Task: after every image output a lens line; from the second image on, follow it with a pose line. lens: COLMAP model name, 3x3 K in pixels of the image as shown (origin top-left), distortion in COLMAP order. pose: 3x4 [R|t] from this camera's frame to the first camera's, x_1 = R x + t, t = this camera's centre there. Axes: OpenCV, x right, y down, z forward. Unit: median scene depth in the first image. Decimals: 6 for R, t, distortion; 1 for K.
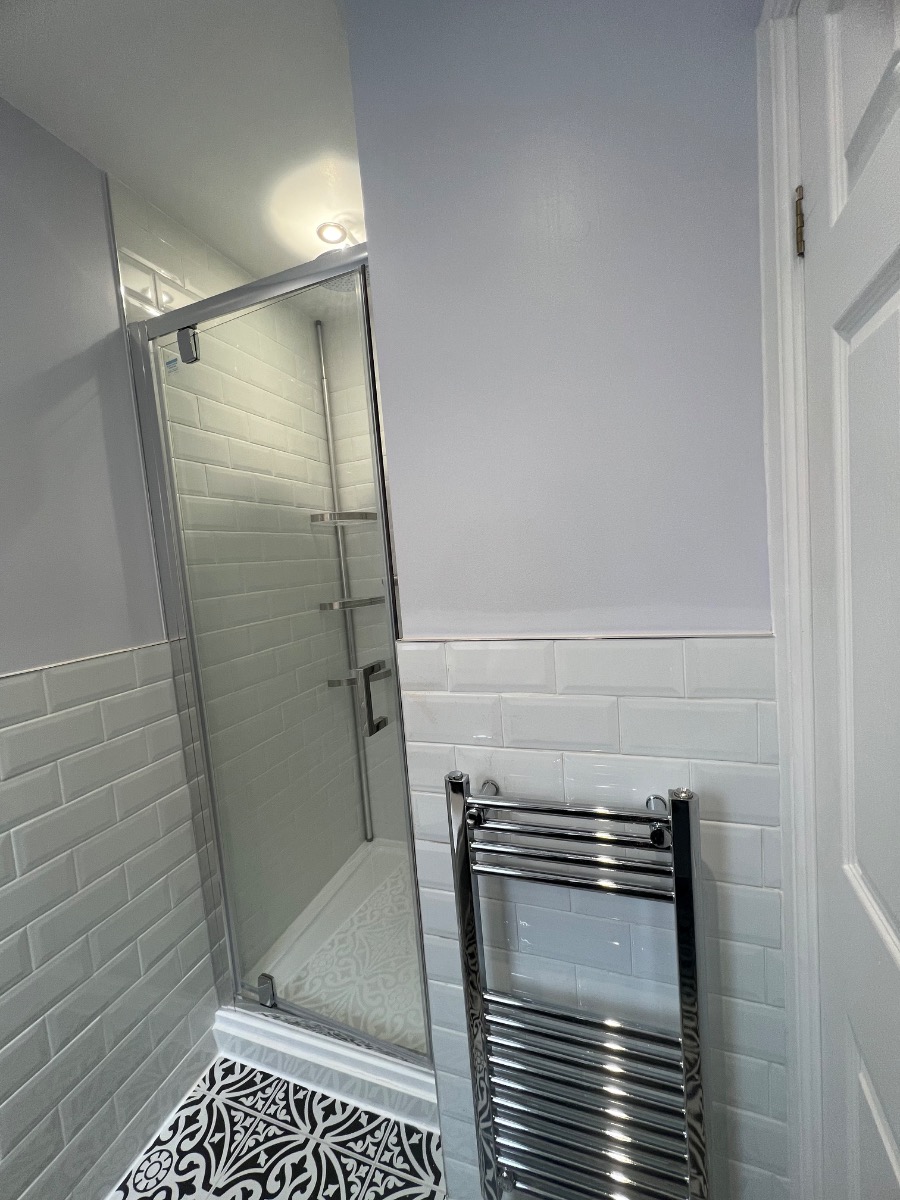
lens RADIAL K [[481.6, 0, 450.2], [0, 481.6, 599.3], [0, 0, 1]] dist [-0.000424, -0.000109]
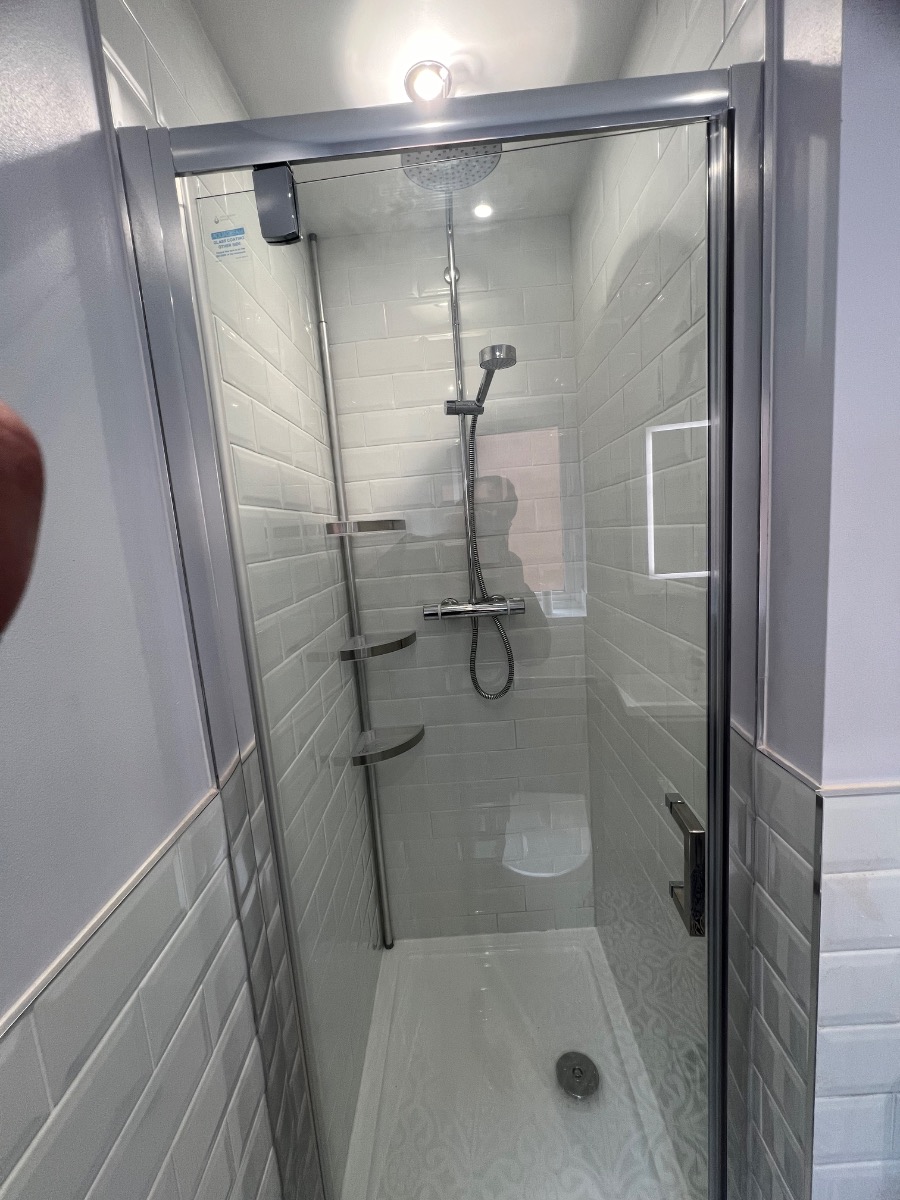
lens RADIAL K [[481.6, 0, 452.2], [0, 481.6, 597.2], [0, 0, 1]] dist [-0.000424, -0.000109]
pose [[0.939676, -0.038767, 0.339863, -0.336246], [0.027228, 0.998882, 0.038655, -0.087597], [-0.340982, -0.027069, 0.939680, 0.283915]]
